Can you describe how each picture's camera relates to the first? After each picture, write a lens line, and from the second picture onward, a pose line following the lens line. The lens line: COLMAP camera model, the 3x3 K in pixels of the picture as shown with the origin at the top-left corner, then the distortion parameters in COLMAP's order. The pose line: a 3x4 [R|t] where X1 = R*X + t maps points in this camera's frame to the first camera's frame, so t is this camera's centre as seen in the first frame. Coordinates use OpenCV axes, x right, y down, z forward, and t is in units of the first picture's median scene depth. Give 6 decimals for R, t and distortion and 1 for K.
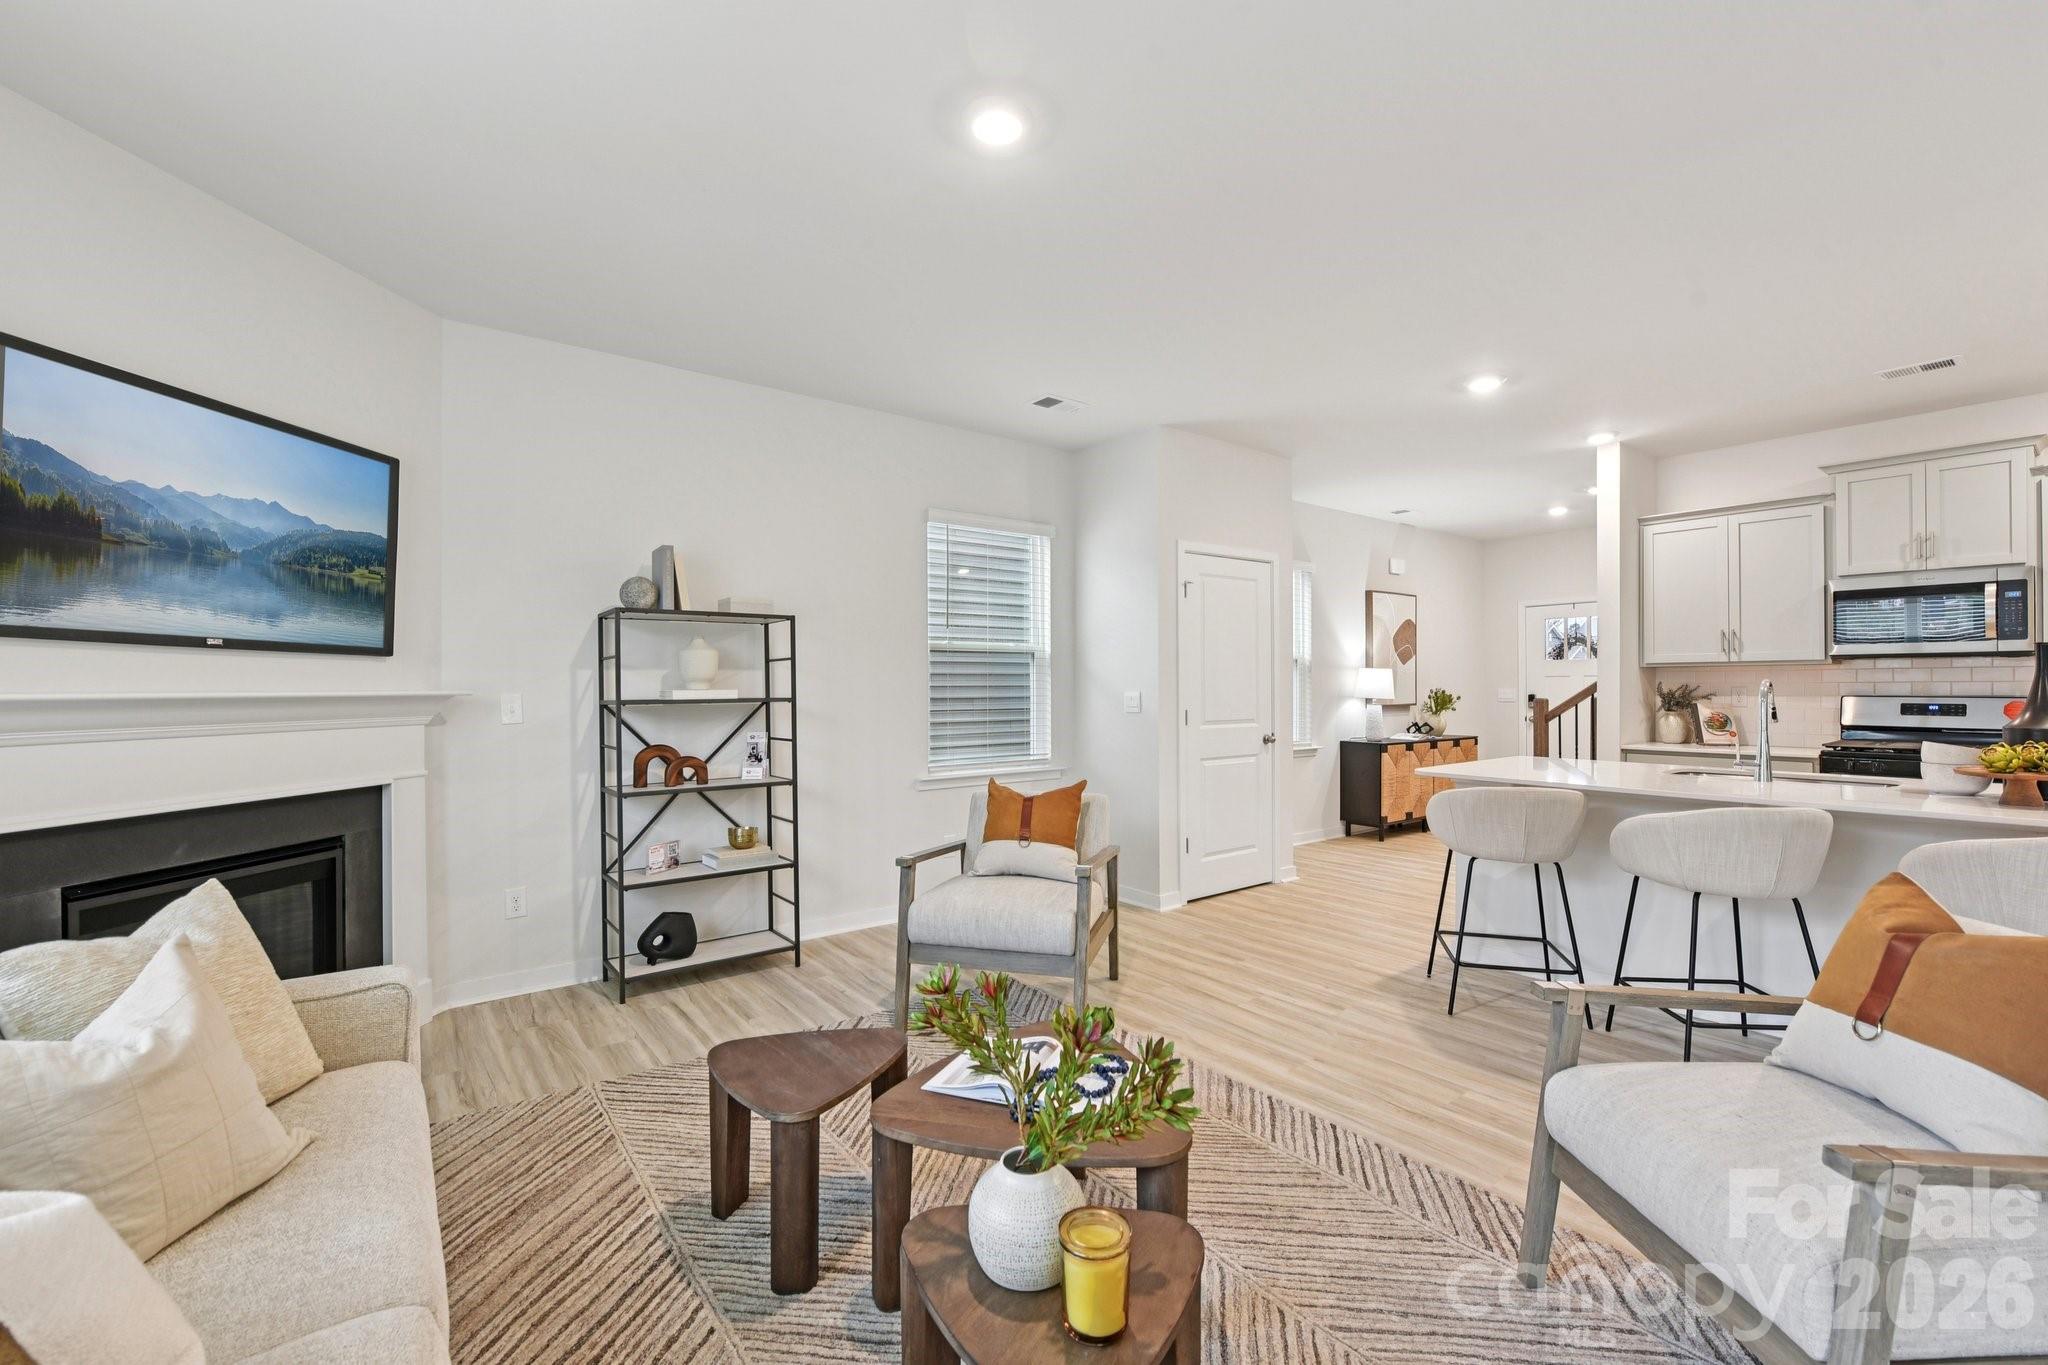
lens RADIAL K [[860.5, 0, 1023.2], [0, 860.5, 685.6], [0, 0, 1]] dist [-0.020660, -0.000536]
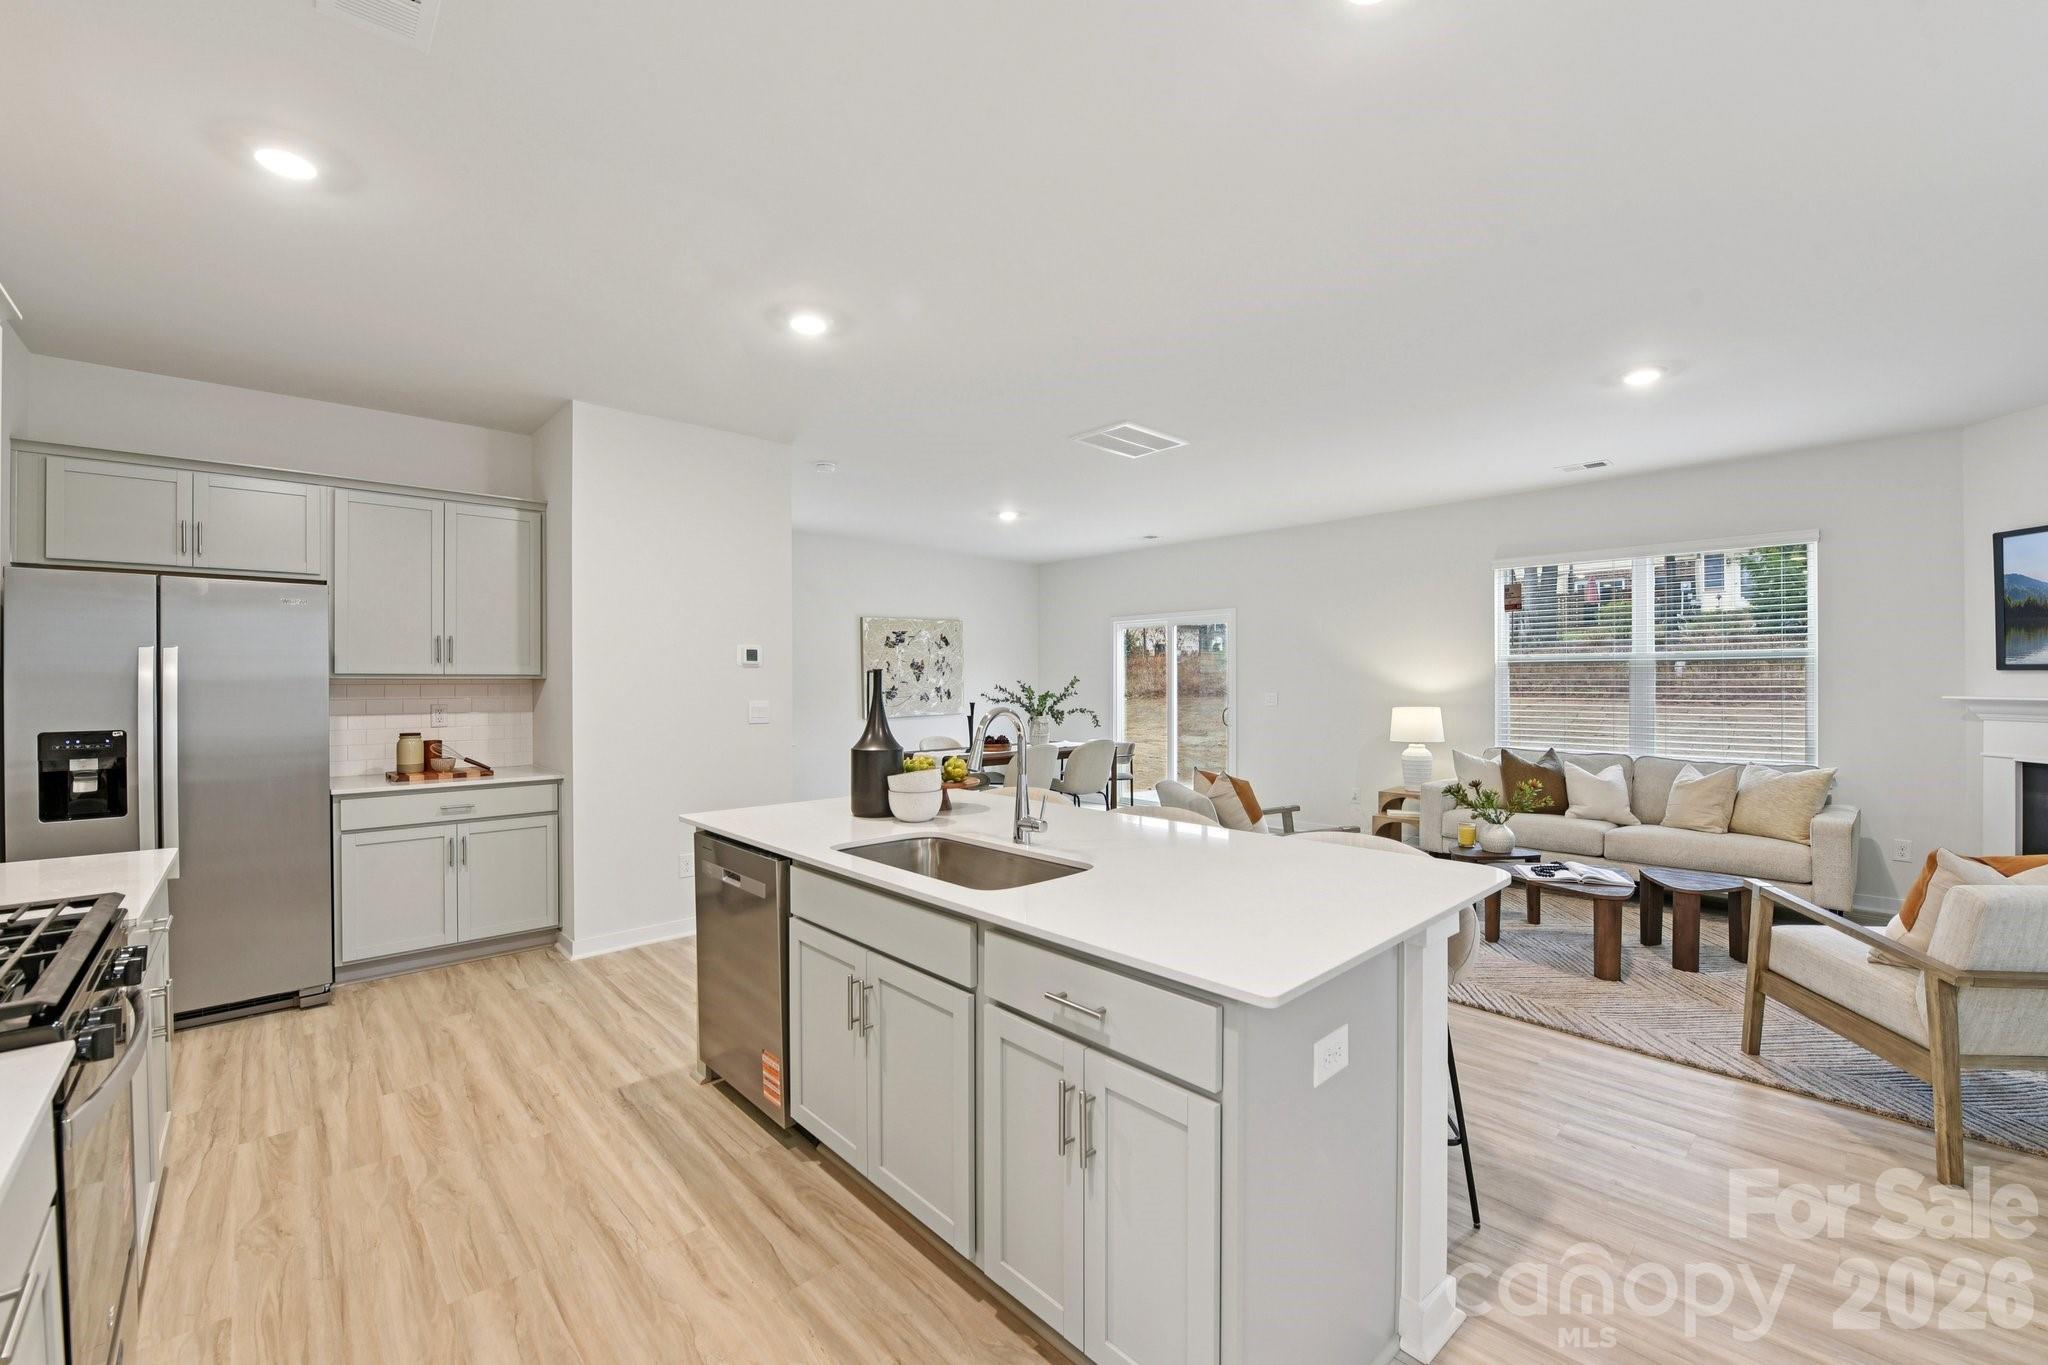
lens RADIAL K [[826.7, 0, 1024.0], [0, 826.7, 682.5], [0, 0, 1]] dist [-0.021624, -0.000290]
pose [[-0.995005, 0.005996, -0.099647, 0.748927], [0.005812, 0.999981, 0.002145, -0.022491], [0.099657, 0.001555, -0.995021, 1.364537]]
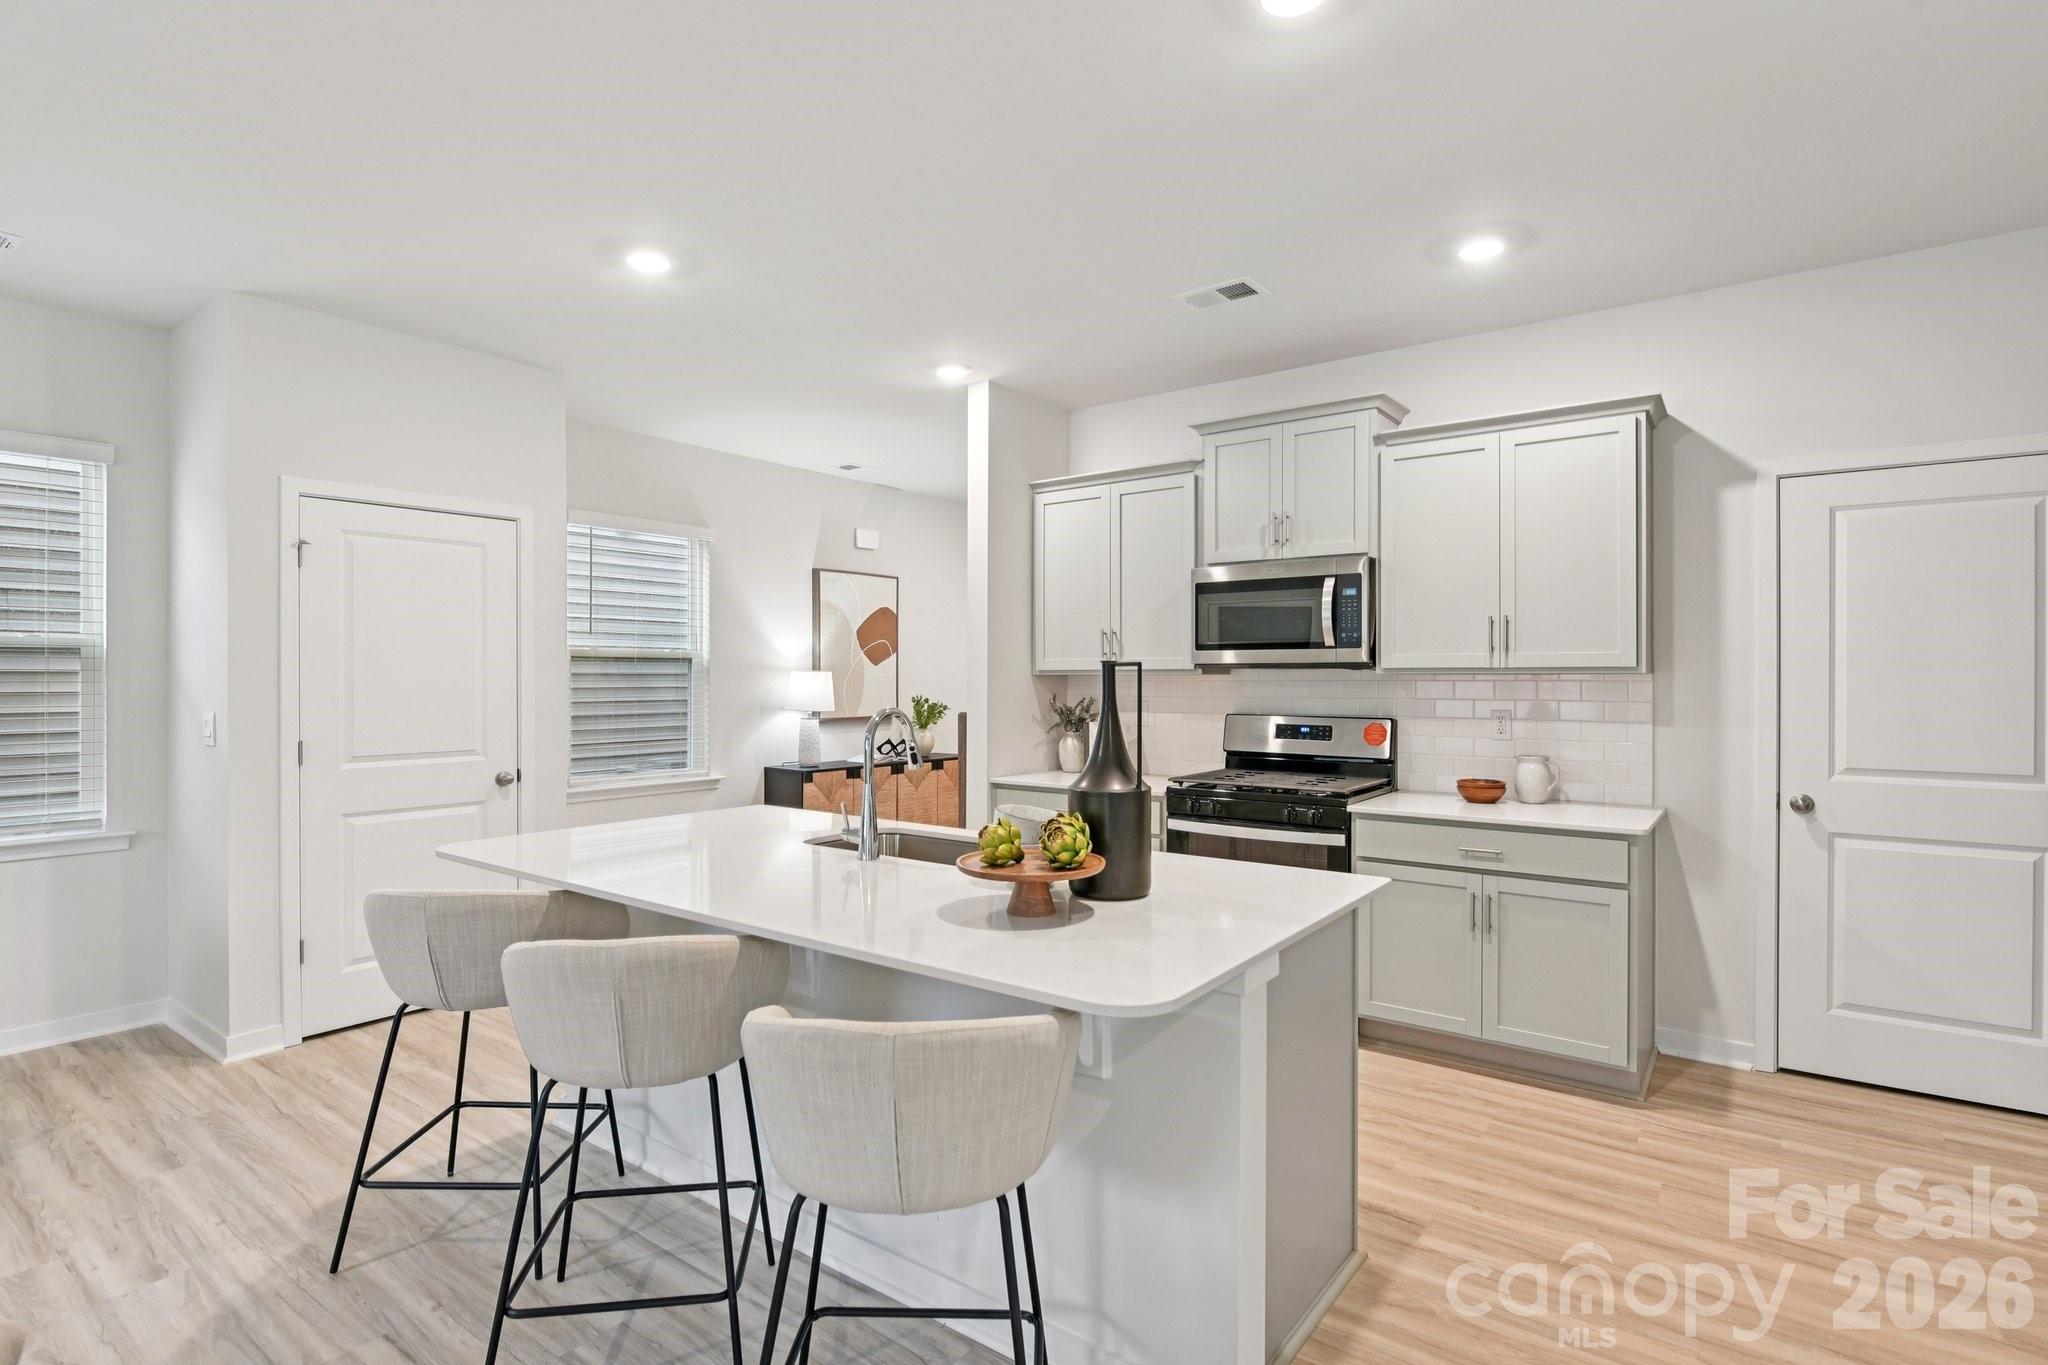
lens RADIAL K [[1001.6, 0, 1038.3], [0, 1001.6, 681.6], [0, 0, 1]] dist [-0.011906, -0.000646]
pose [[0.959192, 0.002231, 0.282748, 0.617589], [-0.003163, 0.999991, 0.002840, -0.024267], [-0.282739, -0.003619, 0.959190, 0.158172]]
